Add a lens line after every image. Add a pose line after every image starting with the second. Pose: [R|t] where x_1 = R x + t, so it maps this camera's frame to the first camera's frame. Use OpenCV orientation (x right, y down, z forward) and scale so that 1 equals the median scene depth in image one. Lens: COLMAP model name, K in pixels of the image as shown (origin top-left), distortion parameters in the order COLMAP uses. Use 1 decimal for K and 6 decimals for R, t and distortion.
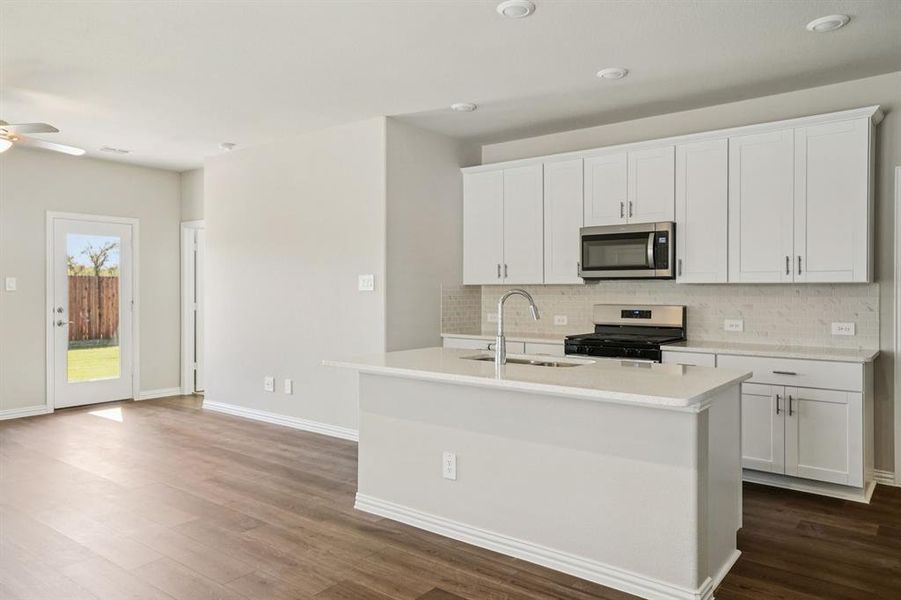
lens RADIAL K [[638.9, 0, 444.9], [0, 638.9, 287.6], [0, 0, 1]] dist [-0.010848, 0.026485]
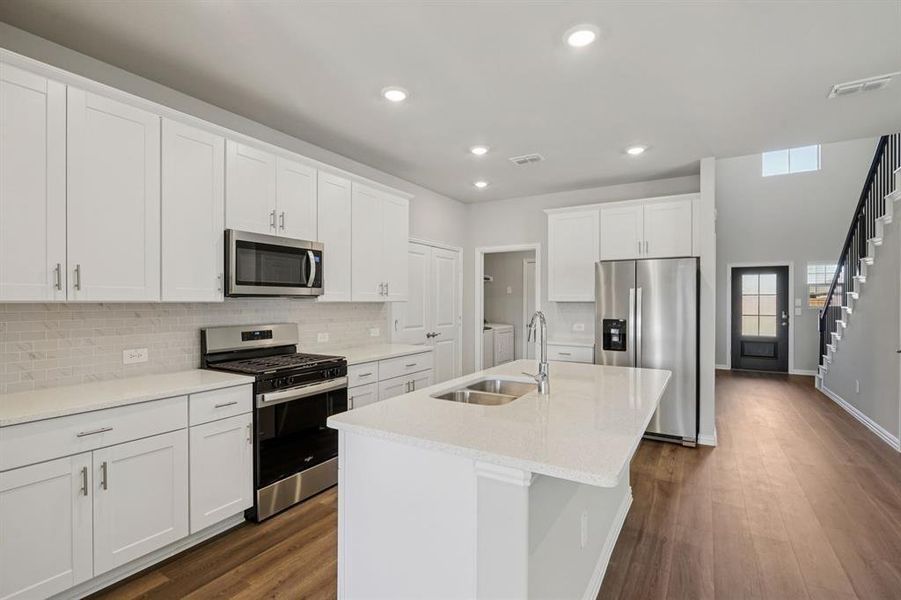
lens RADIAL K [[431.0, 0, 441.1], [0, 431.0, 301.7], [0, 0, 1]] dist [-0.022505, 0.003121]
pose [[-0.127180, -0.002529, 0.991876, -0.346968], [-0.004612, 0.999987, 0.001958, -0.008686], [-0.991869, -0.004325, -0.127190, 0.841276]]
